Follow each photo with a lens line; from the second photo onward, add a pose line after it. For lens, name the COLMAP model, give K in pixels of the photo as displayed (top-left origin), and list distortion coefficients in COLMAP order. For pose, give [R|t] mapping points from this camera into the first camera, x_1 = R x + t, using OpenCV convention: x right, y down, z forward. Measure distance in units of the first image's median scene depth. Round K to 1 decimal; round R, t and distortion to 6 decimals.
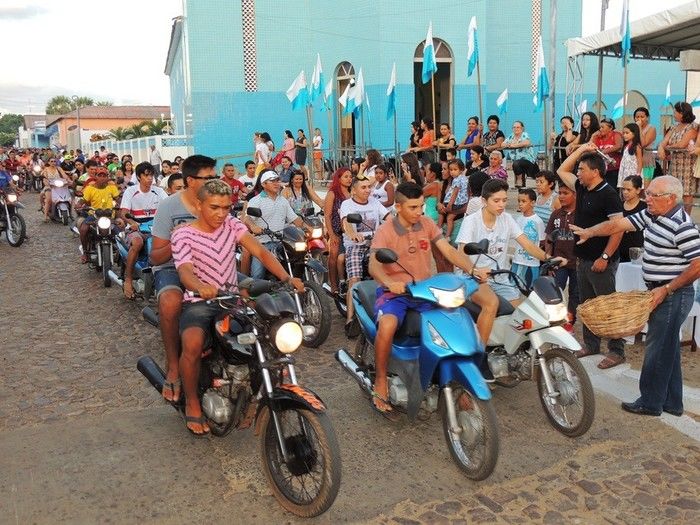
lens RADIAL K [[733.5, 0, 350.4], [0, 733.5, 260.4], [0, 0, 1]] dist [-0.038847, 0.016945]
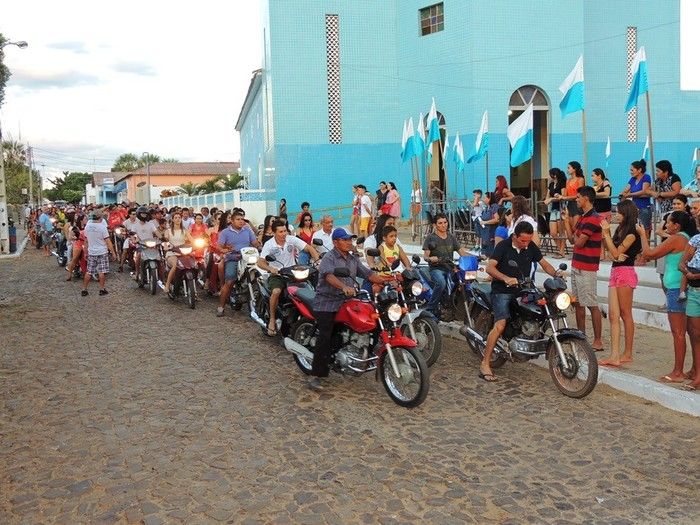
lens RADIAL K [[730.7, 0, 350.9], [0, 730.7, 261.1], [0, 0, 1]] dist [-0.034846, 0.000519]
pose [[0.997616, -0.003876, -0.068906, -0.092158], [-0.001158, 0.997341, -0.072869, -0.011428], [0.069005, 0.072775, 0.994958, 0.101620]]
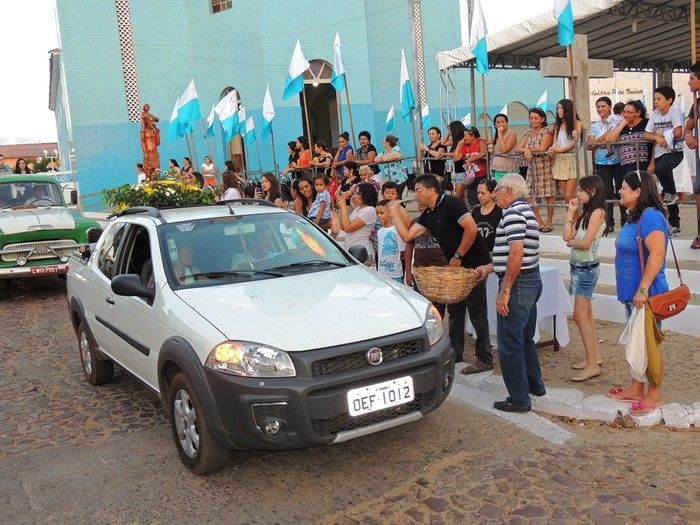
lens RADIAL K [[733.5, 0, 350.4], [0, 733.5, 260.4], [0, 0, 1]] dist [-0.038847, 0.016945]
pose [[0.990025, -0.074180, 0.119785, 0.033061], [0.077934, 0.996594, -0.026960, 0.002504], [-0.117377, 0.036026, 0.992434, 0.013290]]
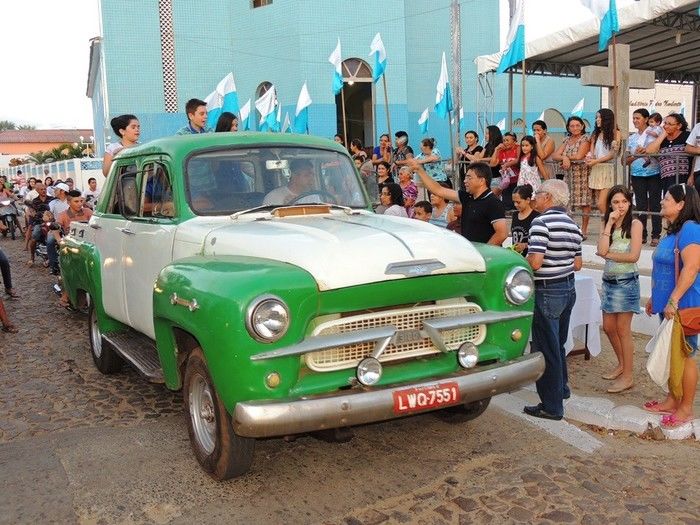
lens RADIAL K [[733.5, 0, 350.4], [0, 733.5, 260.4], [0, 0, 1]] dist [-0.038847, 0.016945]
pose [[0.995967, -0.024628, 0.086271, 0.026625], [0.027102, 0.999251, -0.027629, 0.003034], [-0.085526, 0.029855, 0.995888, 0.010338]]
